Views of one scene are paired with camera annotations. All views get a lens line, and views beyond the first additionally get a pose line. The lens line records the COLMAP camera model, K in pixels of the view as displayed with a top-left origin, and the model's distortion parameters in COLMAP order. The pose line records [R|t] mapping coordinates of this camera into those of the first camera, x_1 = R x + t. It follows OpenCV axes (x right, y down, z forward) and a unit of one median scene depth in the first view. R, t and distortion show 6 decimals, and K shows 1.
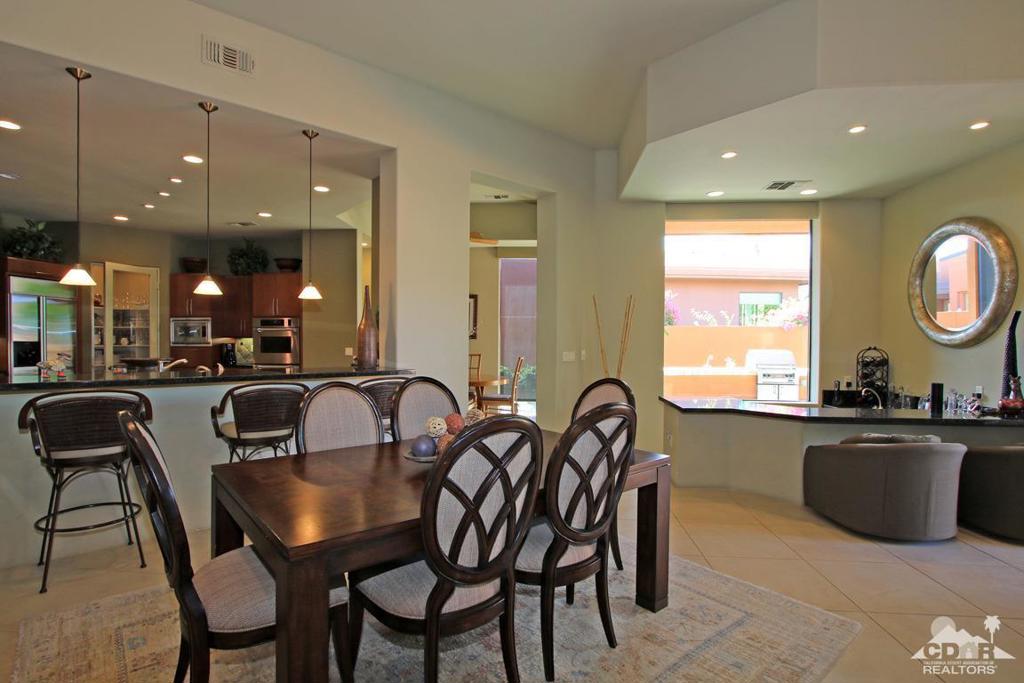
lens RADIAL K [[503.9, 0, 501.7], [0, 503.9, 347.1], [0, 0, 1]] dist [-0.018177, 0.002200]
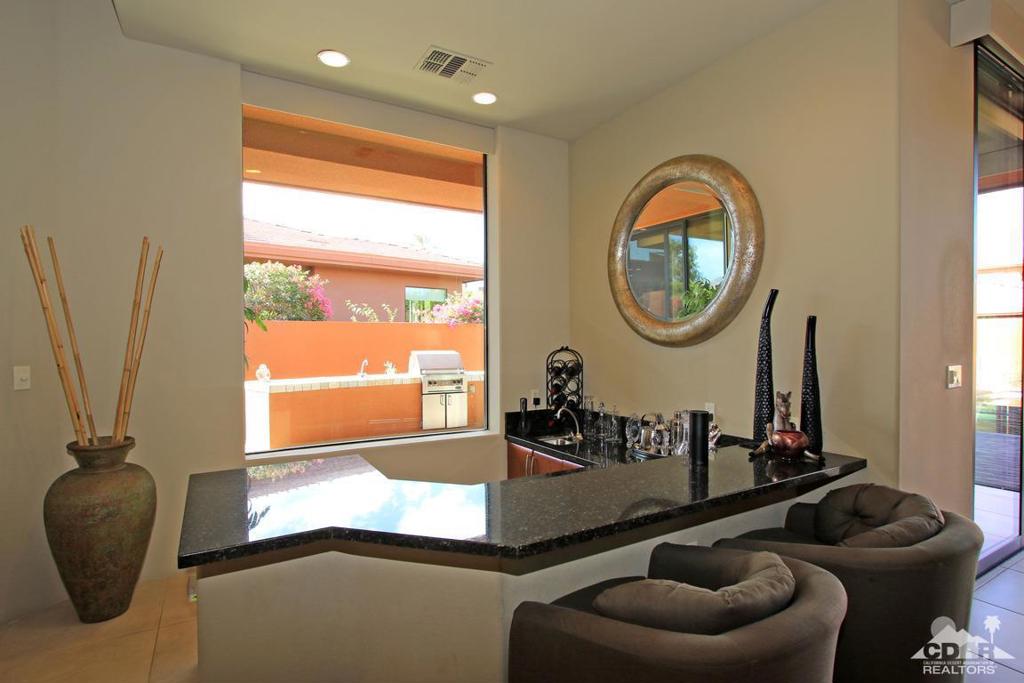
lens RADIAL K [[503.9, 0, 501.7], [0, 503.9, 347.1], [0, 0, 1]] dist [-0.018177, 0.002200]
pose [[0.815264, -0.018743, 0.578785, 0.258960], [0.018595, 0.999808, 0.006185, -0.005969], [-0.578790, 0.005720, 0.815456, 0.469878]]
